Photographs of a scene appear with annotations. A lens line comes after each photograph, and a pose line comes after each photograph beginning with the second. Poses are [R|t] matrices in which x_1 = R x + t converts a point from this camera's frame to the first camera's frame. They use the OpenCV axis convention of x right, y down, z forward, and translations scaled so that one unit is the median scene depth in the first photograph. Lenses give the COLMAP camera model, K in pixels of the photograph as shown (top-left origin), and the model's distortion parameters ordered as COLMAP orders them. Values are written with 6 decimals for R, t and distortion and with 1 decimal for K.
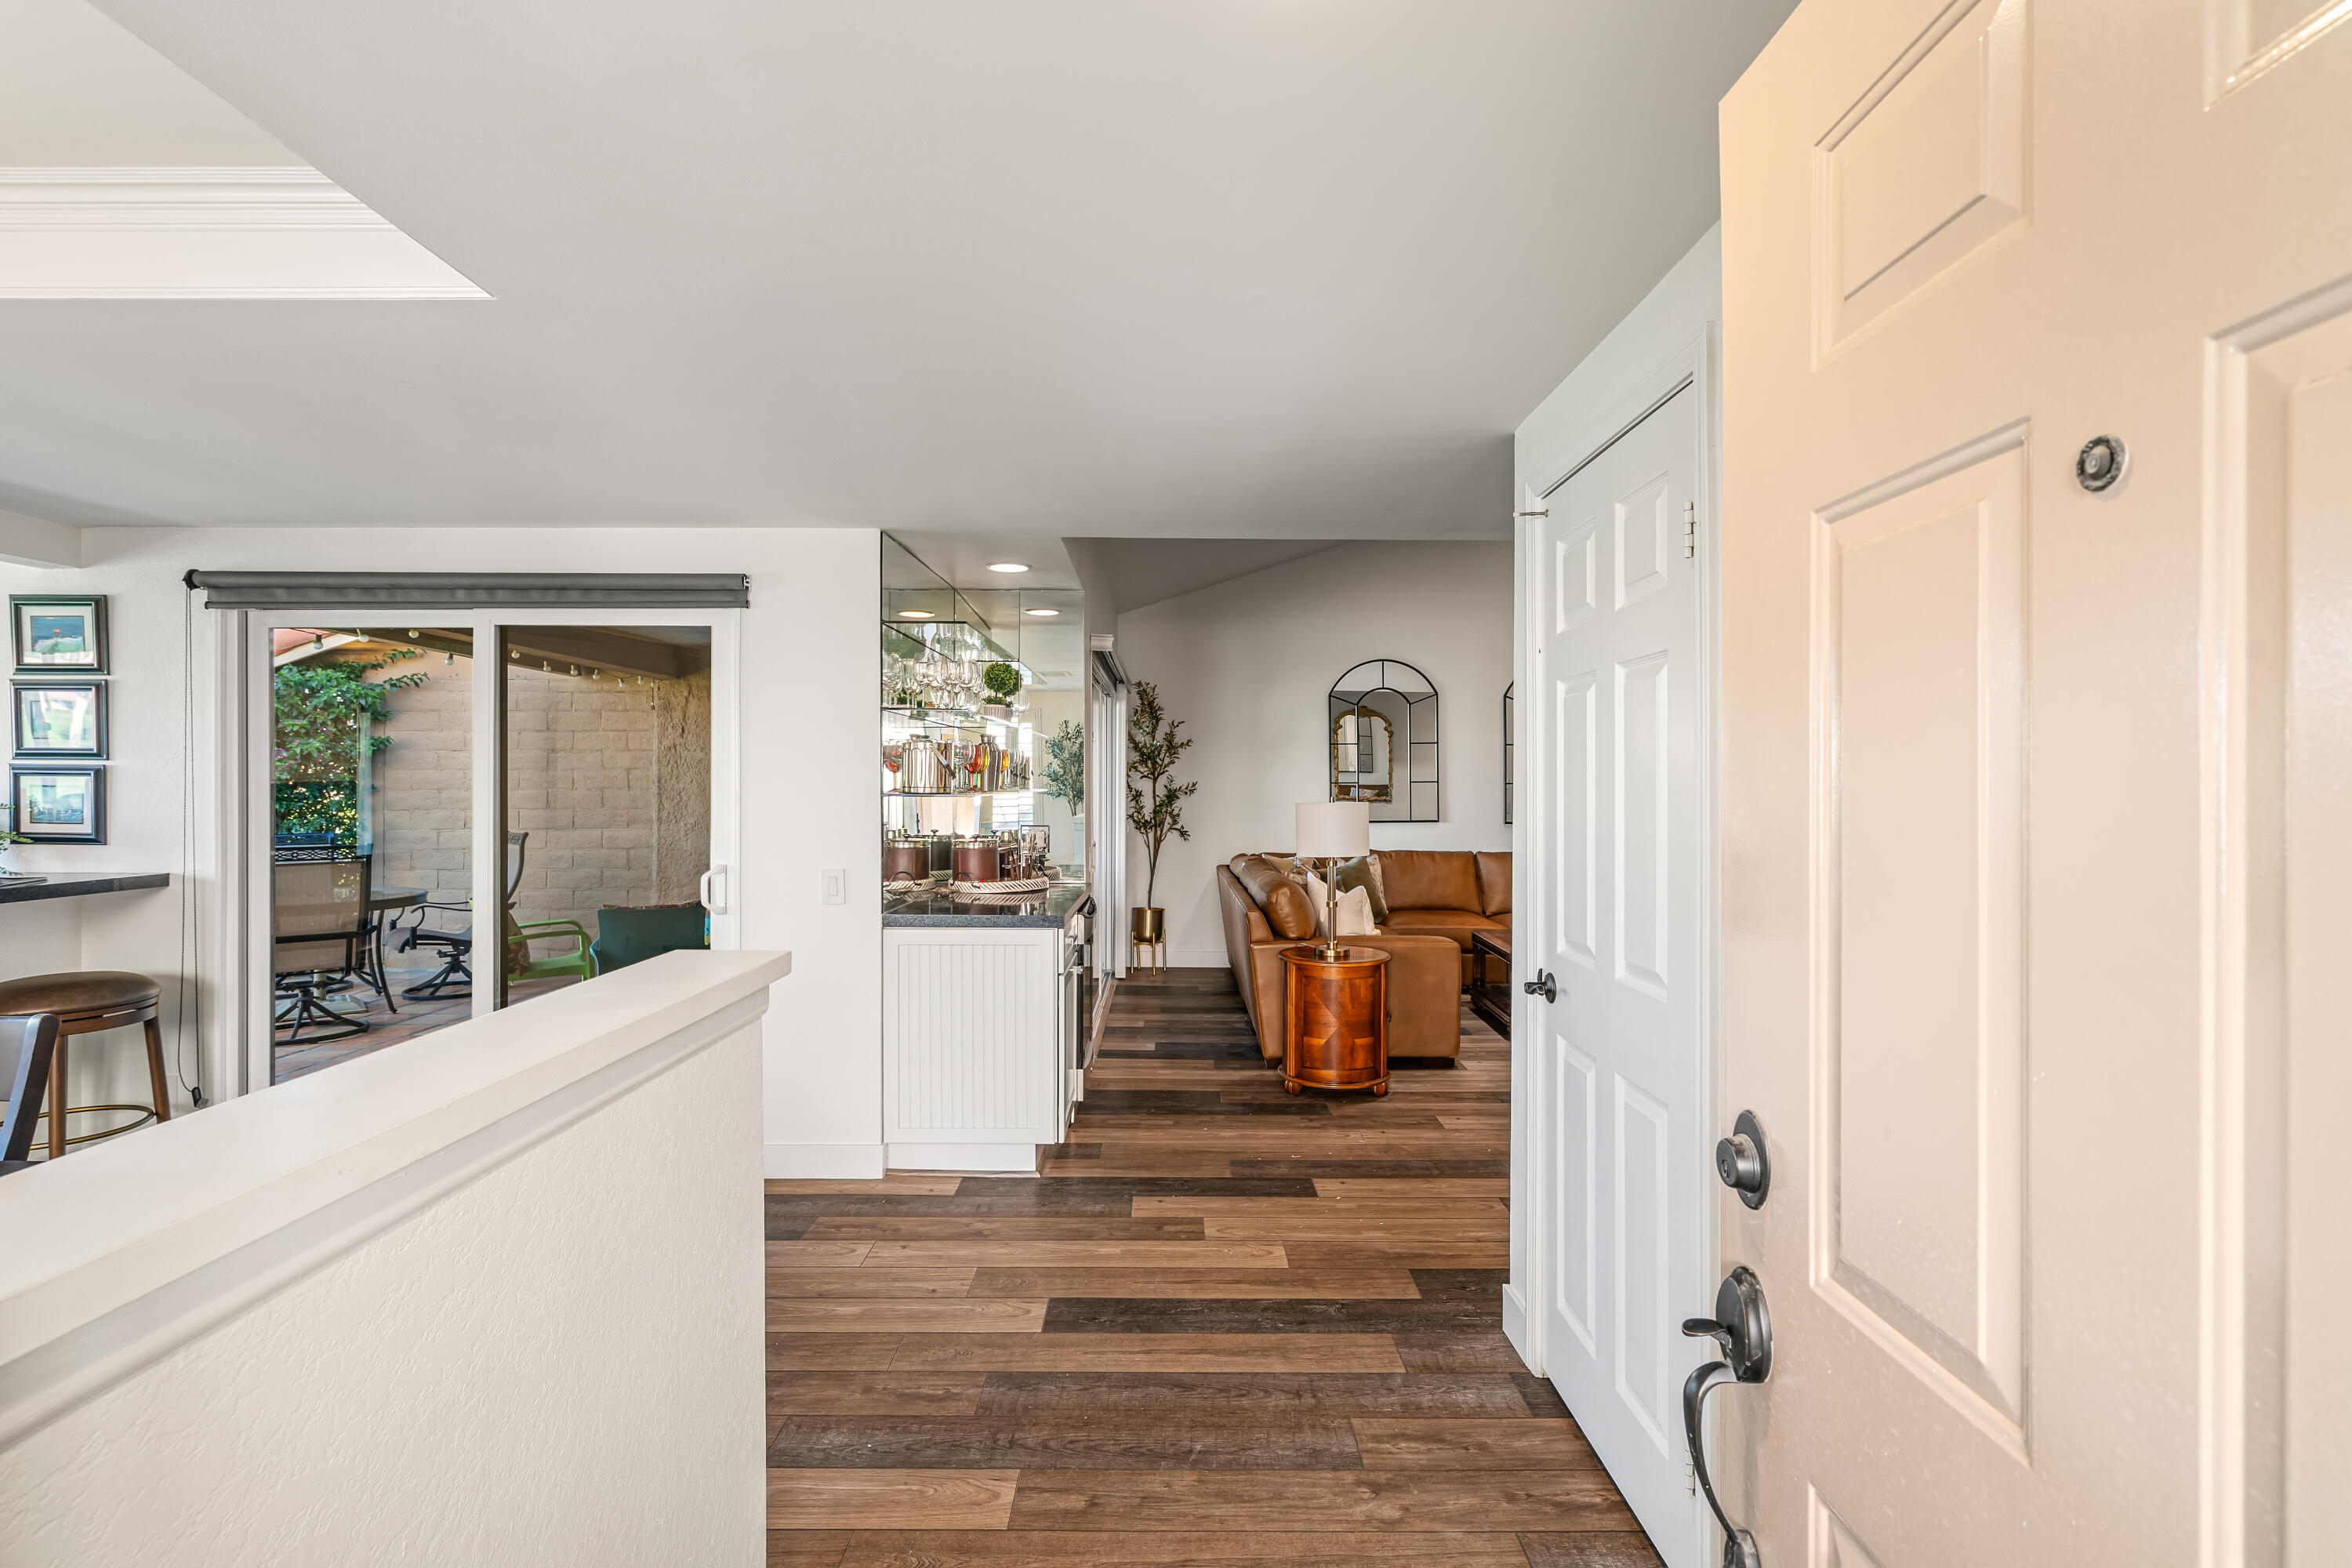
lens RADIAL K [[1147.0, 0, 1189.3], [0, 1147.0, 790.8], [0, 0, 1]] dist [0.006276, 0.000382]
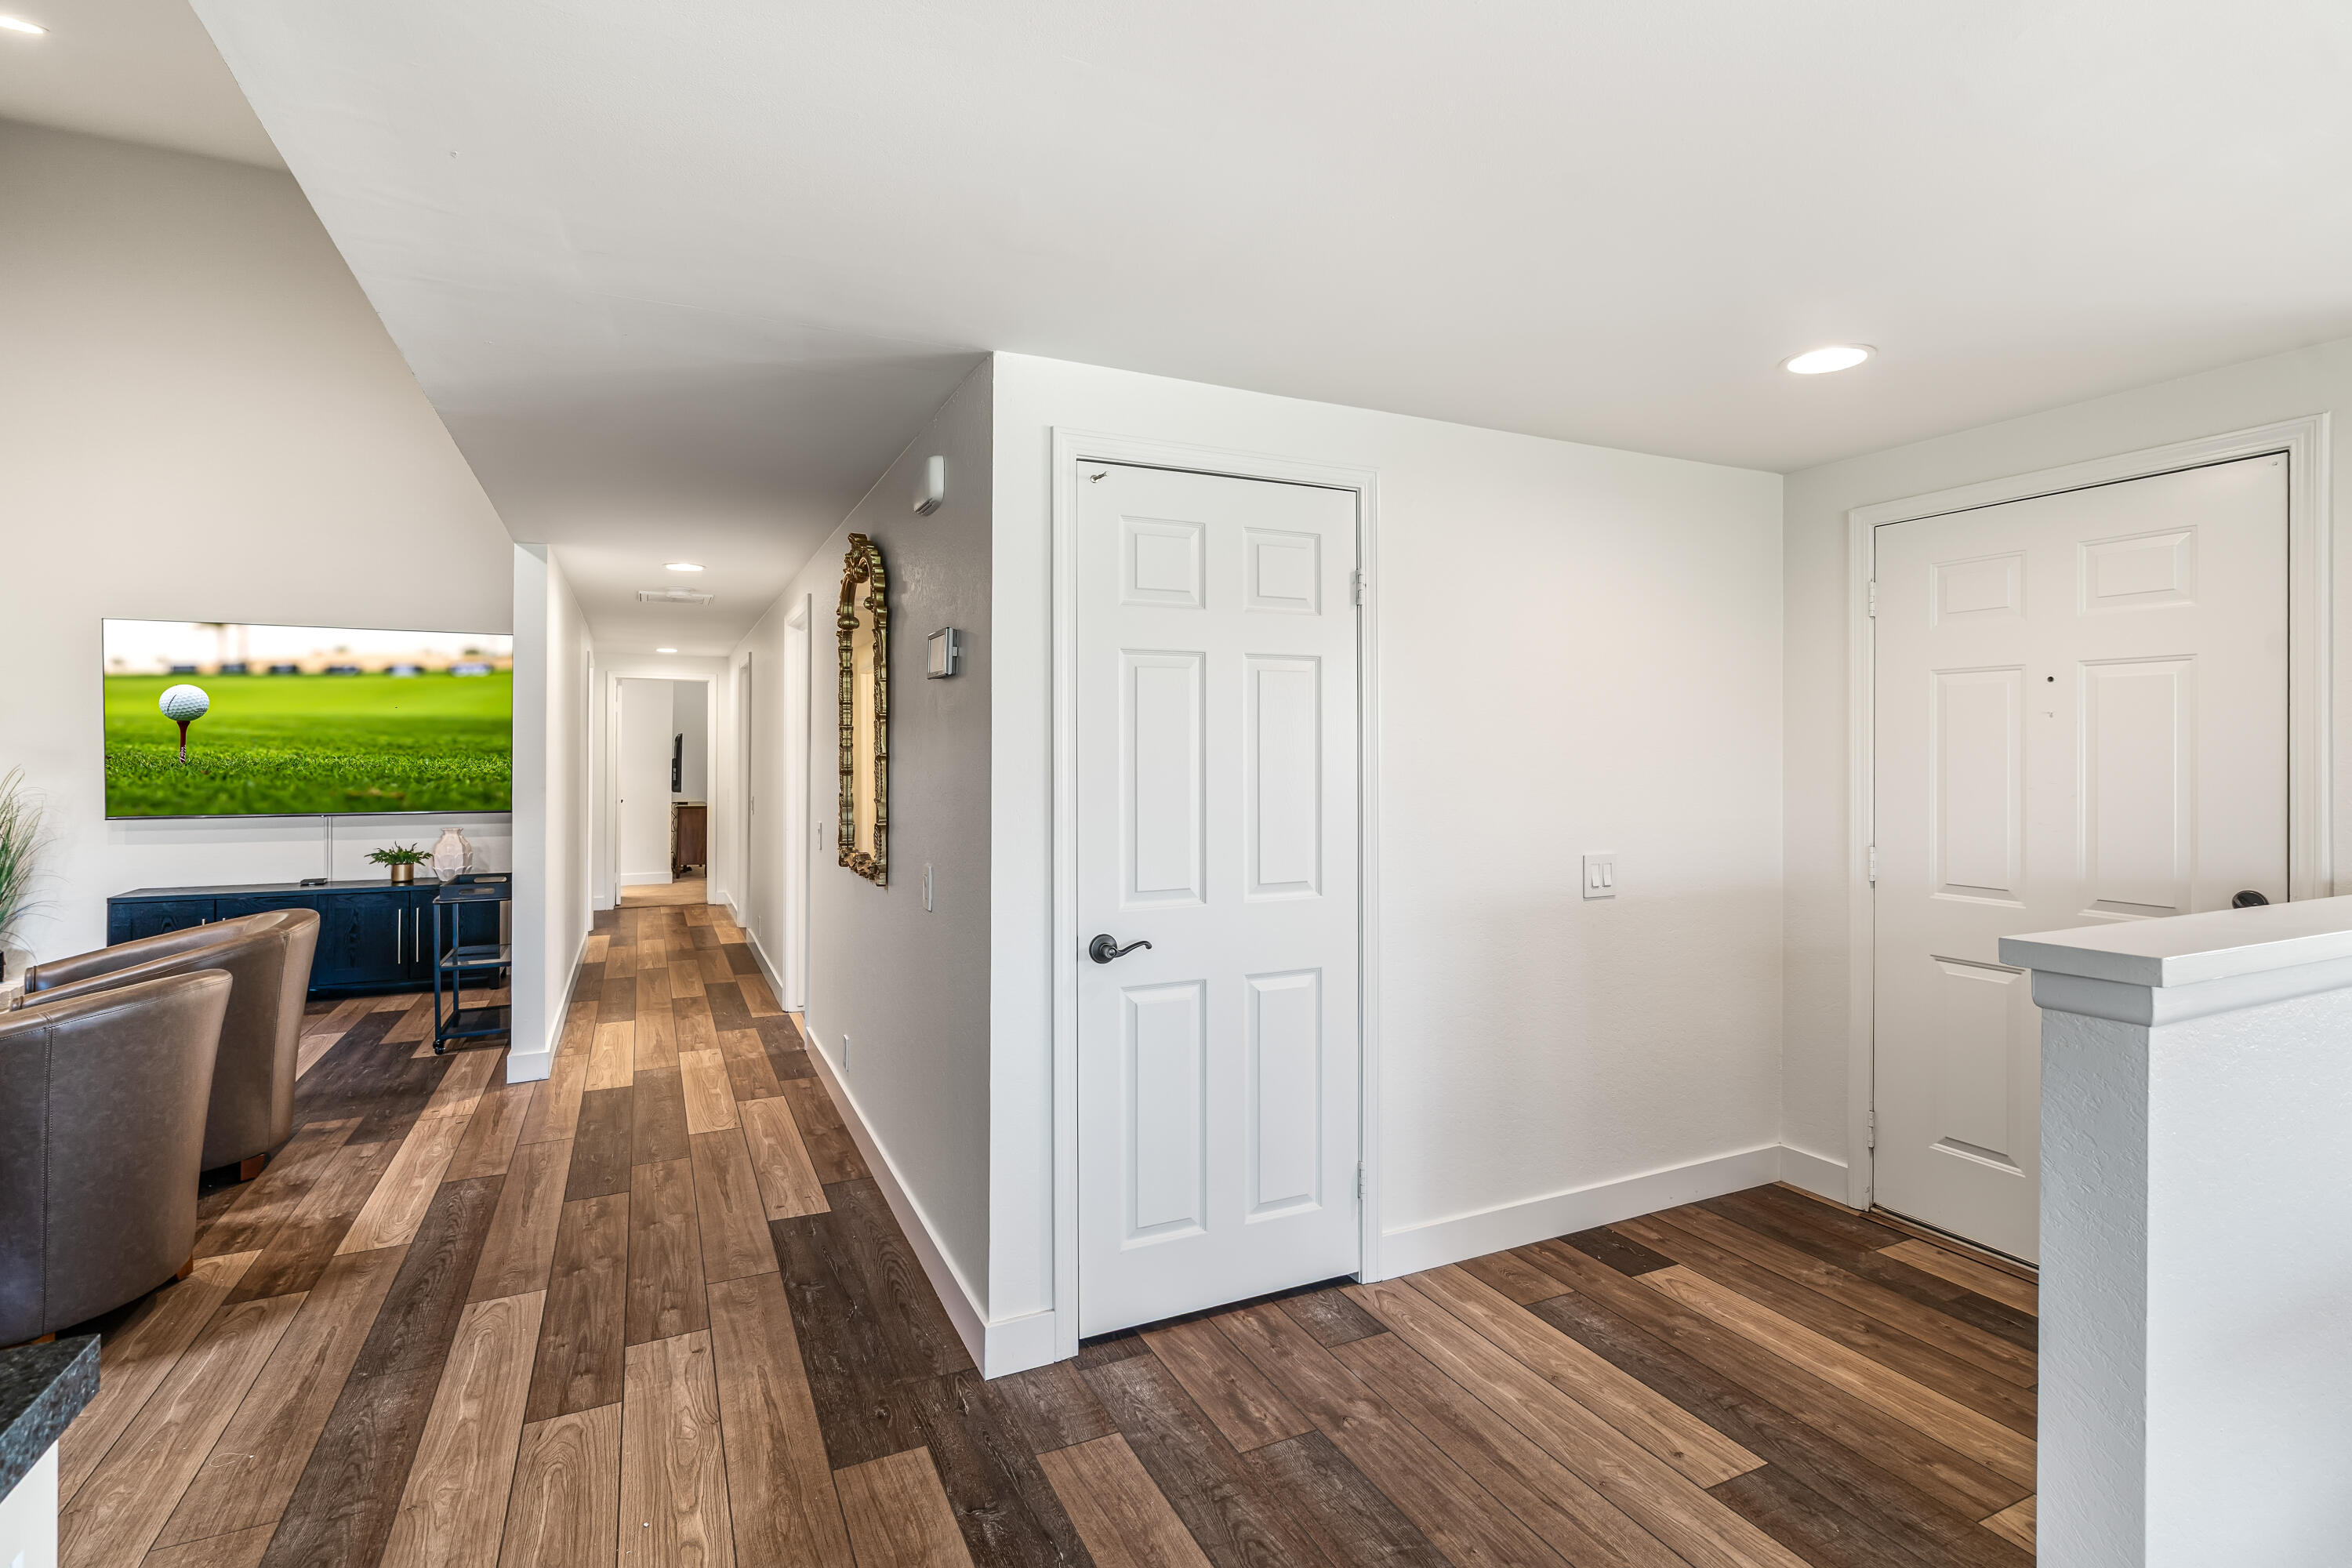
lens RADIAL K [[1147.0, 0, 1180.0], [0, 1147.0, 768.3], [0, 0, 1]] dist [0.006276, 0.000382]
pose [[-0.463054, -0.002938, 0.886325, -0.603923], [0.003848, 0.999978, 0.005325, 0.022758], [-0.886322, 0.005876, -0.463033, 1.428718]]
